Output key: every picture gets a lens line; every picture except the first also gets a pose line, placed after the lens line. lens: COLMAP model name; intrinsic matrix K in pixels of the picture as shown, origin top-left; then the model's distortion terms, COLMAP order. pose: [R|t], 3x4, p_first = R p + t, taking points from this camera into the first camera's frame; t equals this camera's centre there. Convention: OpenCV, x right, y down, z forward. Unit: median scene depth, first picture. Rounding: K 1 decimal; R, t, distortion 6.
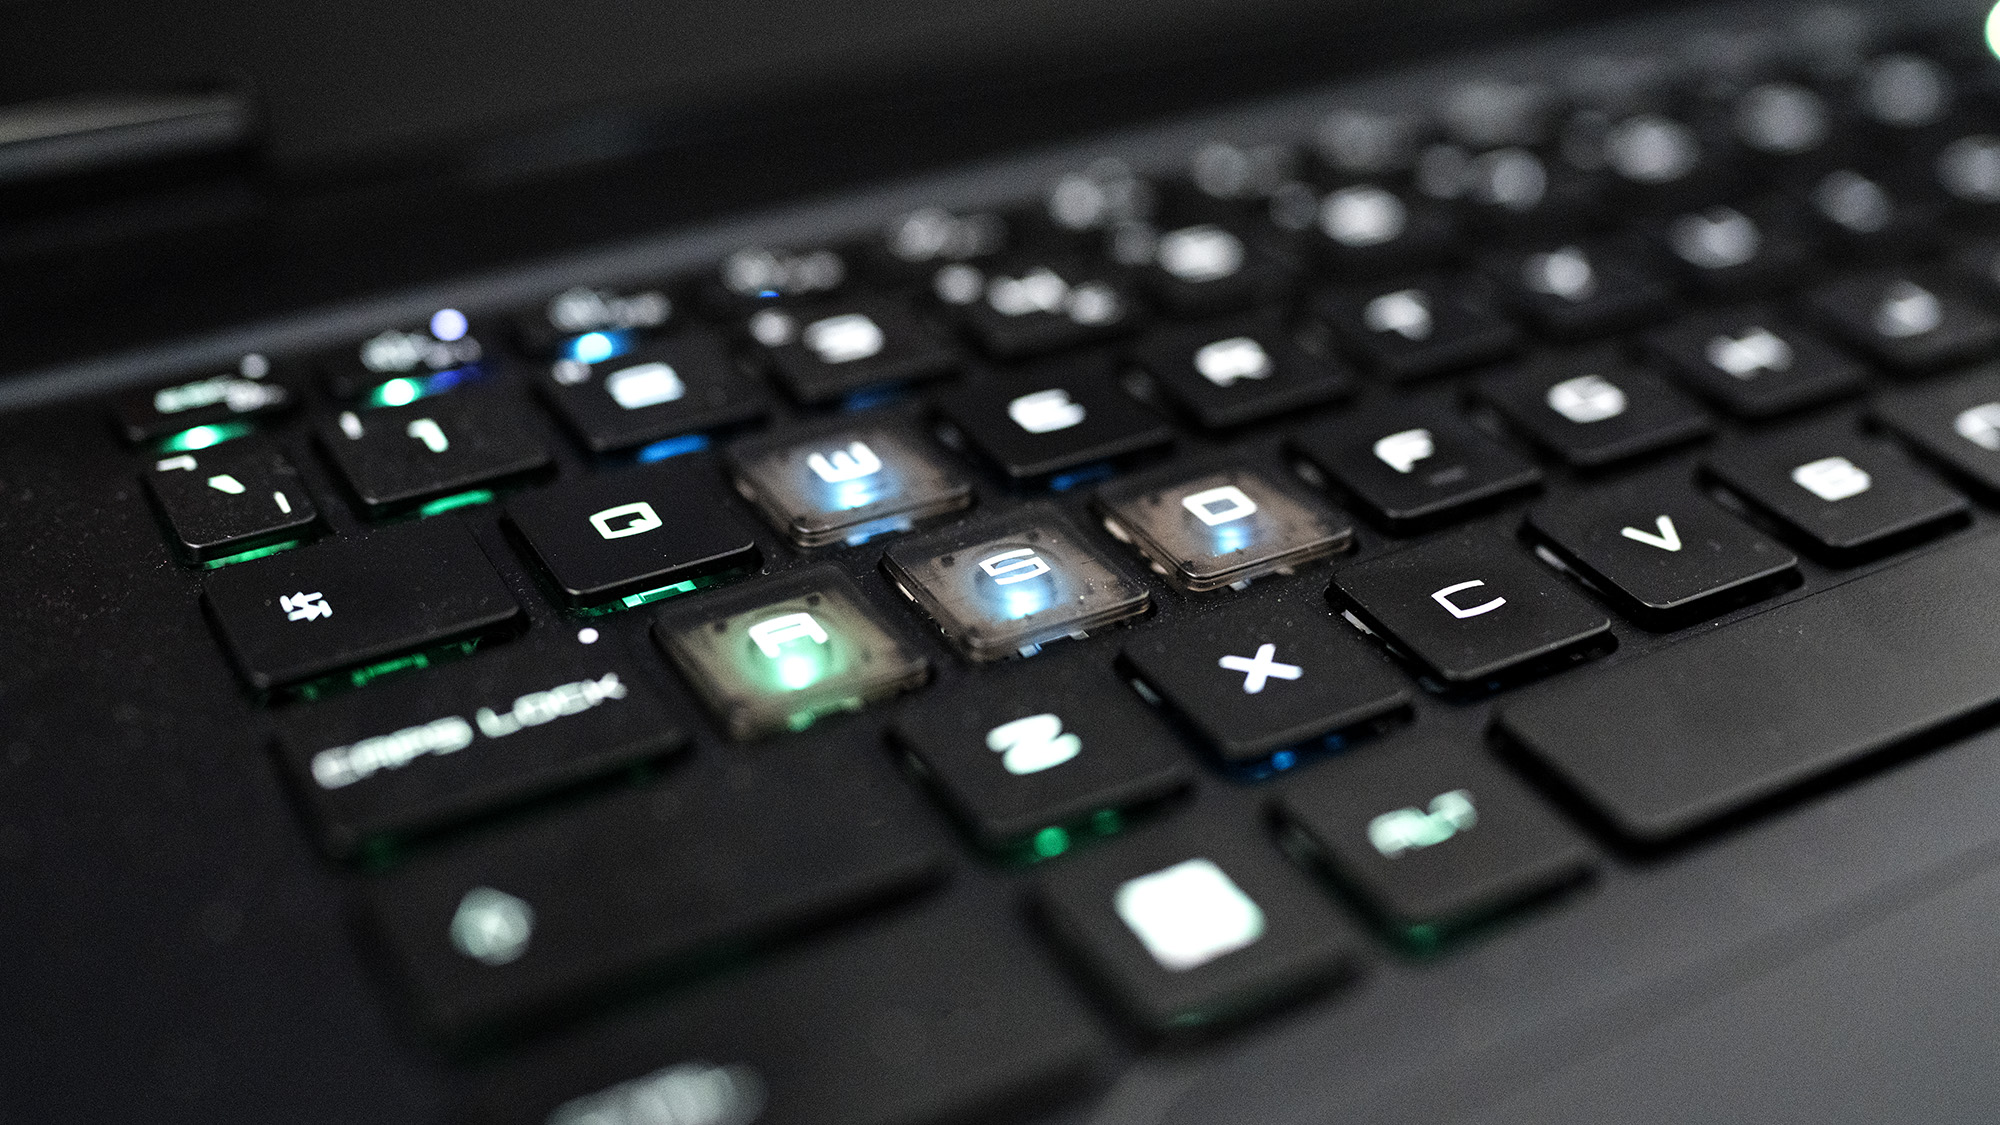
lens RADIAL K [[2252.0, 0, 1000.0], [0, 2252.0, 562.5], [0, 0, 1]] dist [0.123994, 0.002856]
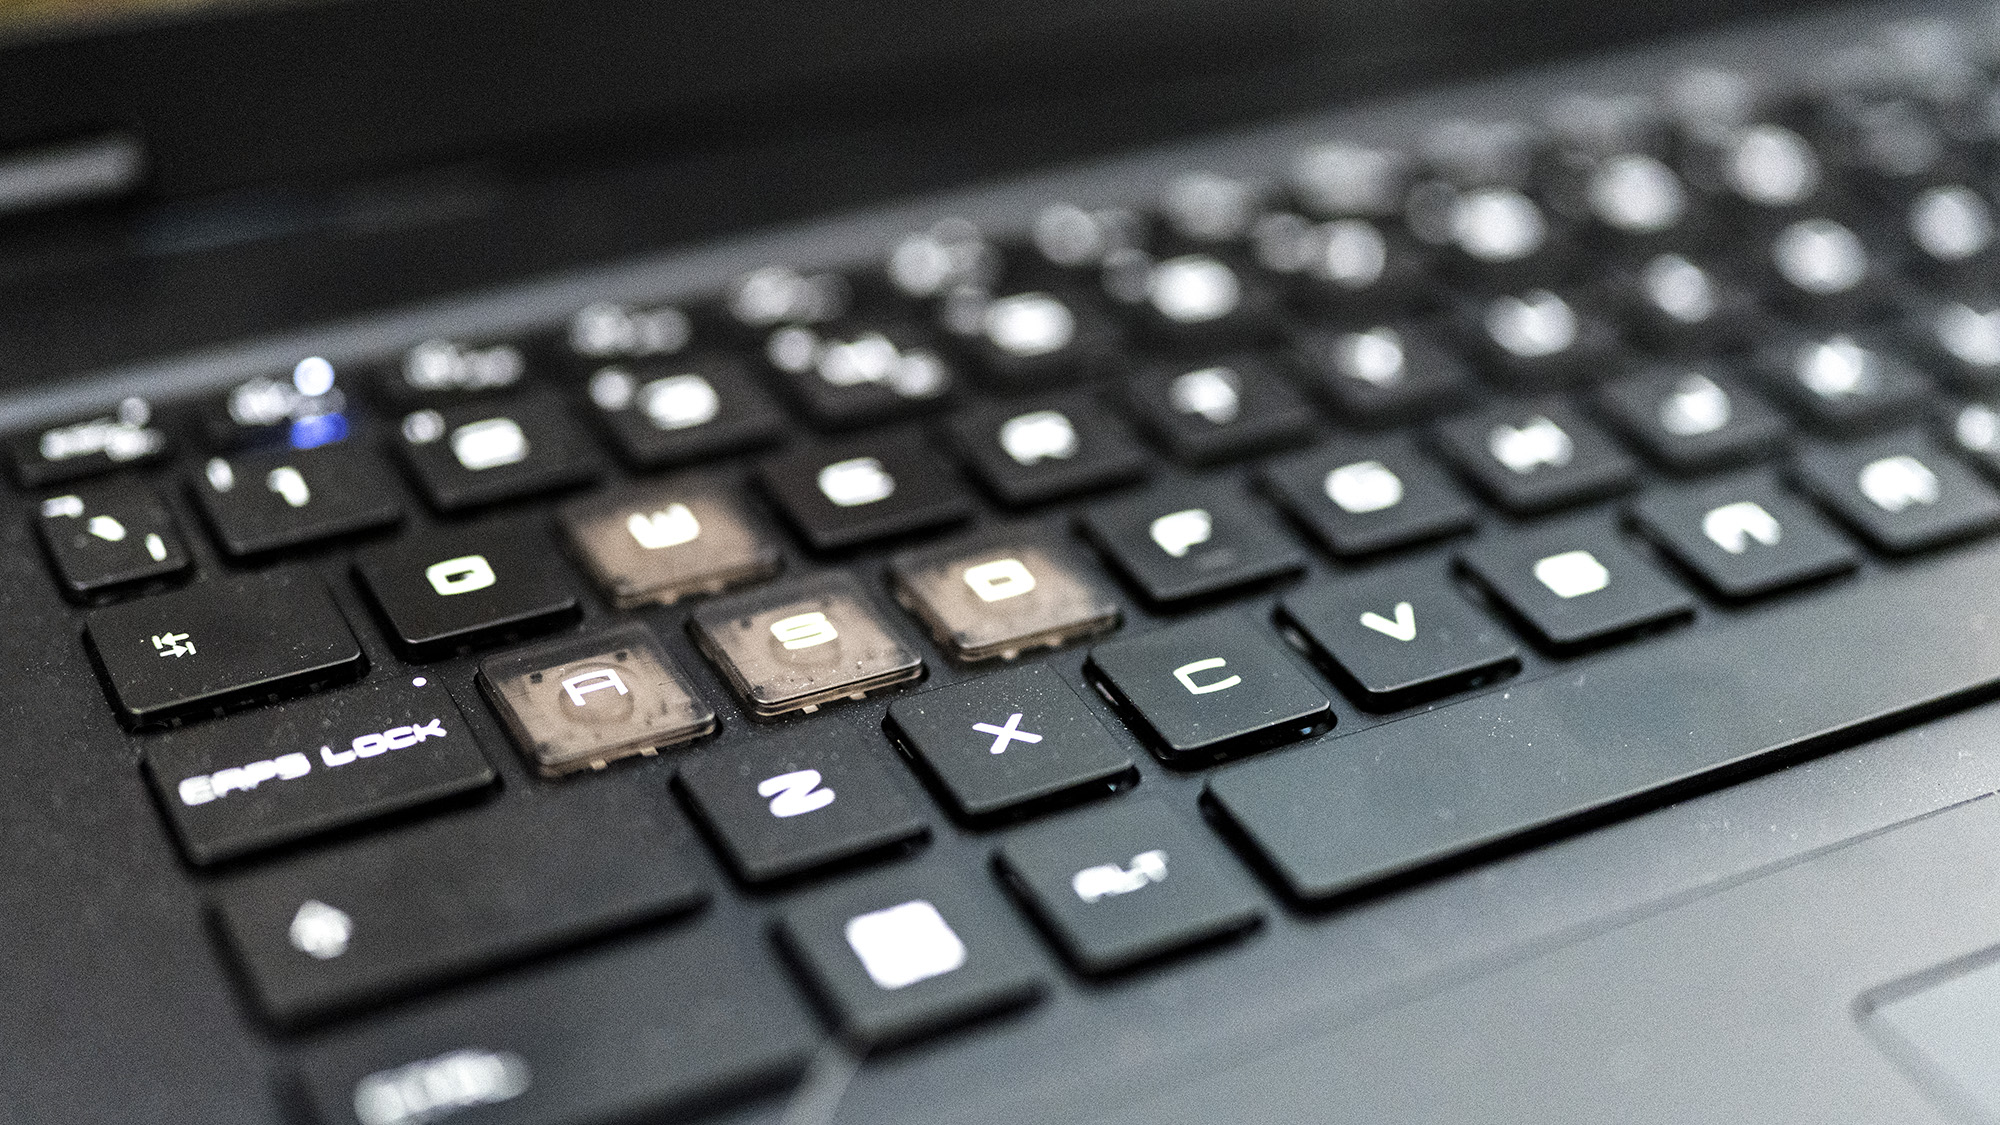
lens RADIAL K [[3212.8, 0, 1000.0], [0, 3212.8, 562.5], [0, 0, 1]] dist [0.213204, 0.020360]
pose [[0.998277, 0.038531, -0.044245, 0.169976], [-0.037105, 0.998779, 0.032625, -0.086645], [0.045448, -0.030927, 0.998488, -0.579385]]
